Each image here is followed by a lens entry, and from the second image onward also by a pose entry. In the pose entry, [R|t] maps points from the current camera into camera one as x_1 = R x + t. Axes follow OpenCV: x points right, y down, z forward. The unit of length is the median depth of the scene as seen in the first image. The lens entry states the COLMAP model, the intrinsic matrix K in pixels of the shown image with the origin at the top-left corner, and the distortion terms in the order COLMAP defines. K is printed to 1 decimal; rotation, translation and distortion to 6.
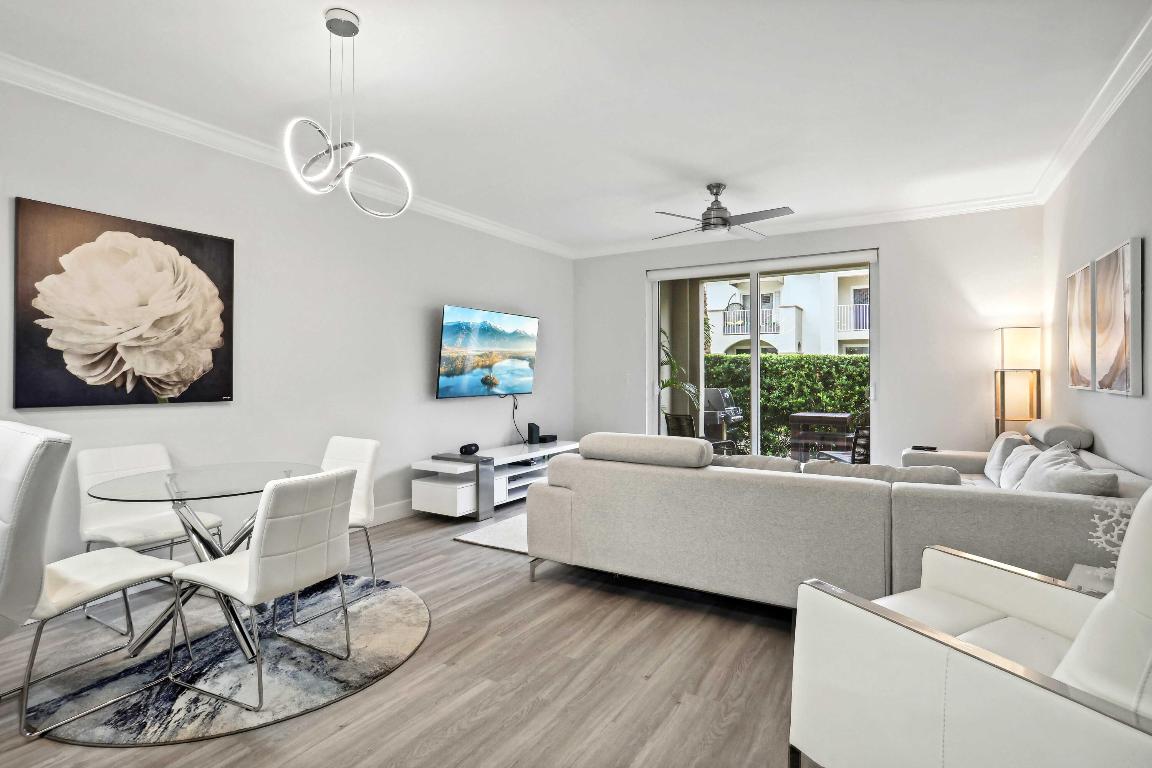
lens RADIAL K [[567.5, 0, 569.4], [0, 567.5, 374.3], [0, 0, 1]] dist [-0.051669, 0.030180]
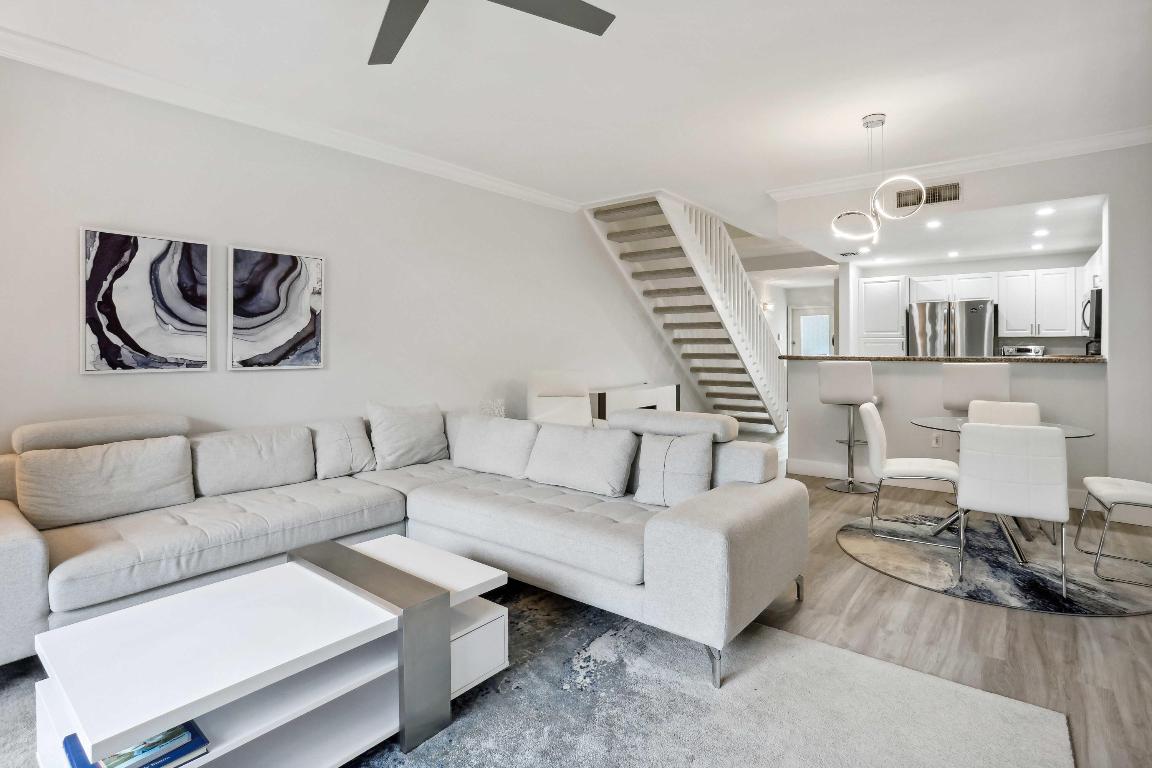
lens RADIAL K [[572.3, 0, 566.7], [0, 572.3, 349.6], [0, 0, 1]] dist [-0.048298, 0.013590]
pose [[-0.991604, 0.004982, 0.129213, 0.180067], [0.005858, 0.999962, 0.006397, -0.011583], [-0.129177, 0.007100, -0.991596, 1.995585]]
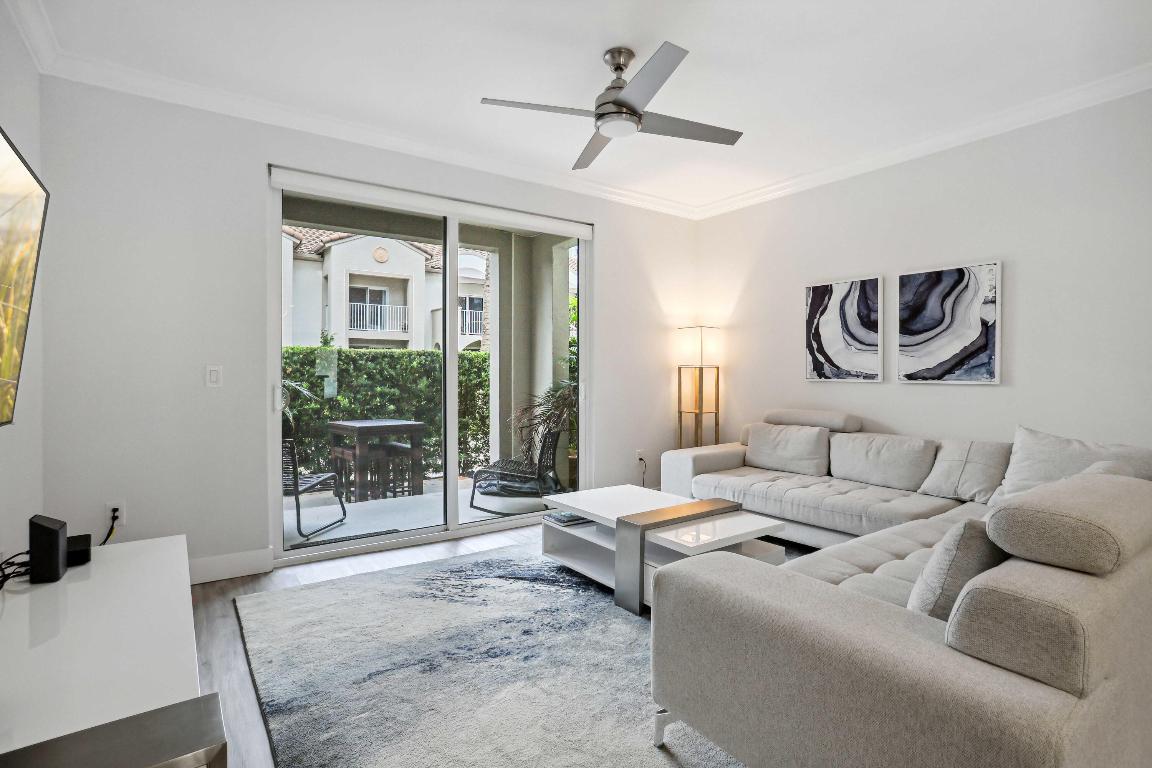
lens RADIAL K [[566.9, 0, 572.9], [0, 566.9, 377.5], [0, 0, 1]] dist [-0.051180, 0.033932]
pose [[0.388283, -0.006658, 0.921516, -0.455148], [0.003036, 0.999978, 0.005946, 0.010414], [-0.921535, 0.000489, 0.388295, 1.183634]]
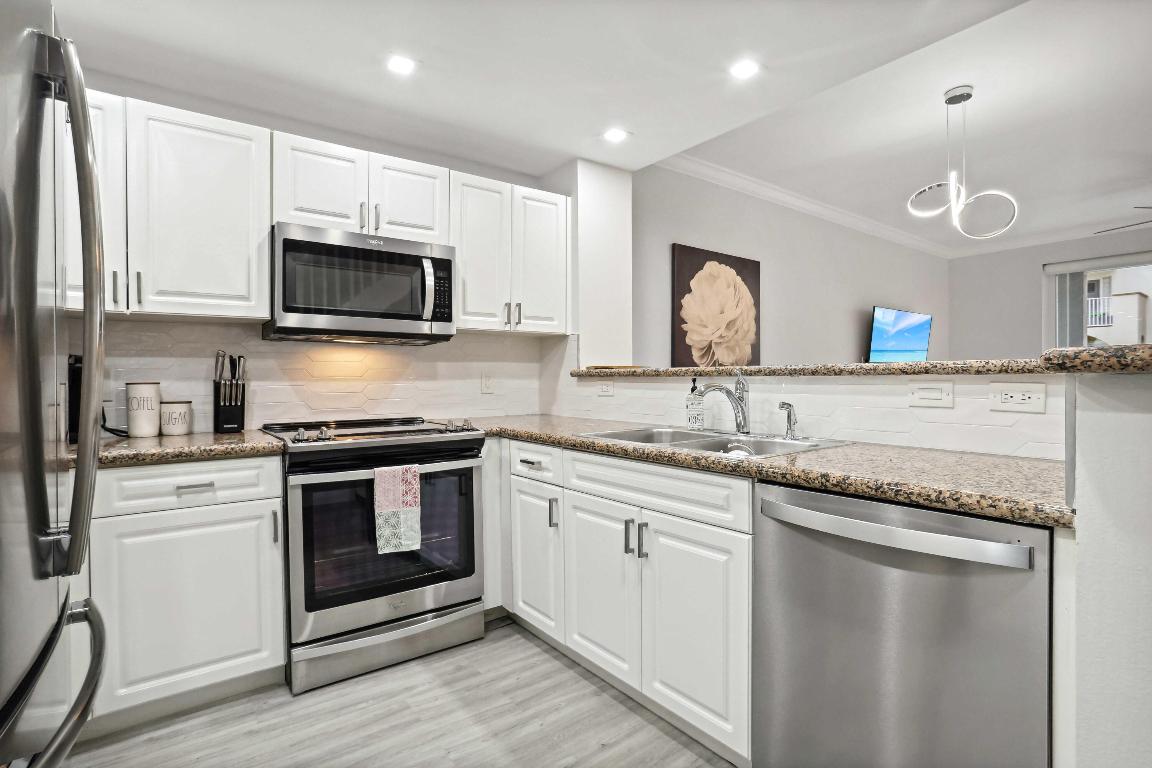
lens RADIAL K [[566.9, 0, 572.9], [0, 566.9, 377.5], [0, 0, 1]] dist [-0.051180, 0.033932]
pose [[0.927963, -0.002523, -0.372665, -0.590063], [0.001427, 0.999994, -0.003219, 0.040769], [0.372670, 0.002455, 0.927960, -0.446579]]
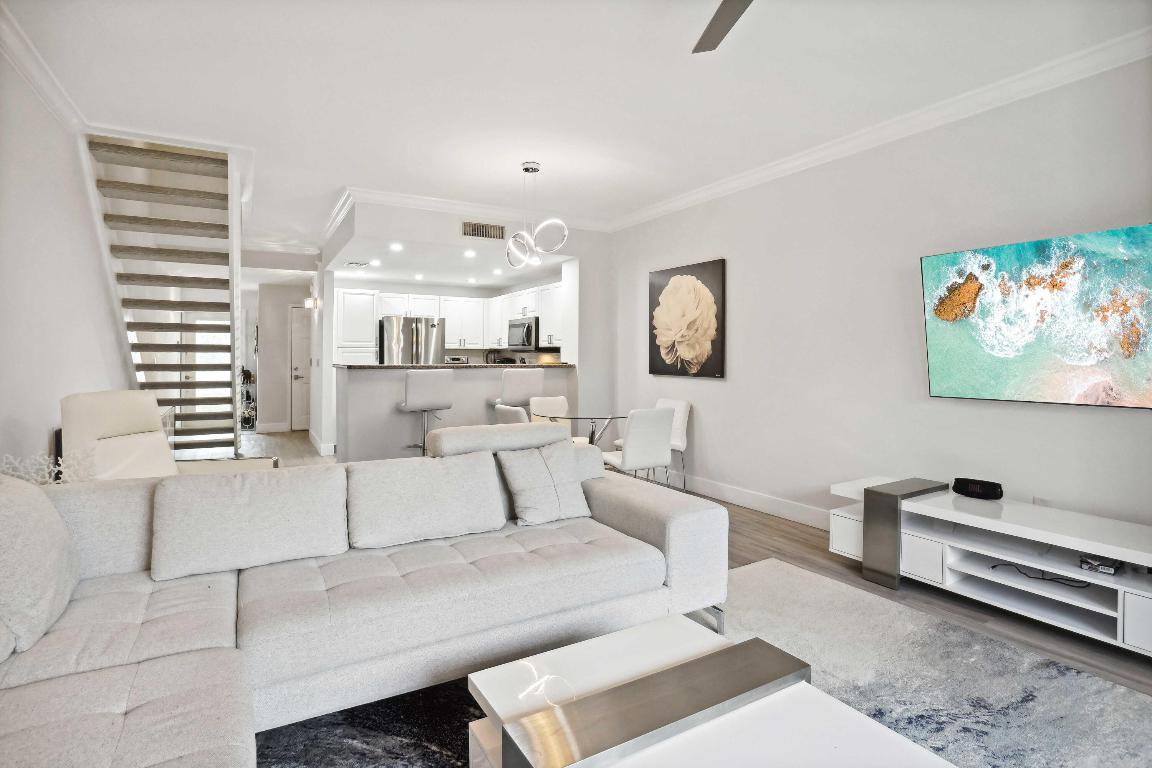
lens RADIAL K [[572.3, 0, 566.7], [0, 572.3, 349.6], [0, 0, 1]] dist [-0.048298, 0.013590]
pose [[-0.478352, -0.007725, -0.878134, 0.898623], [-0.001767, 0.999968, -0.007834, -0.011047], [0.878166, -0.002195, -0.478351, 1.515074]]
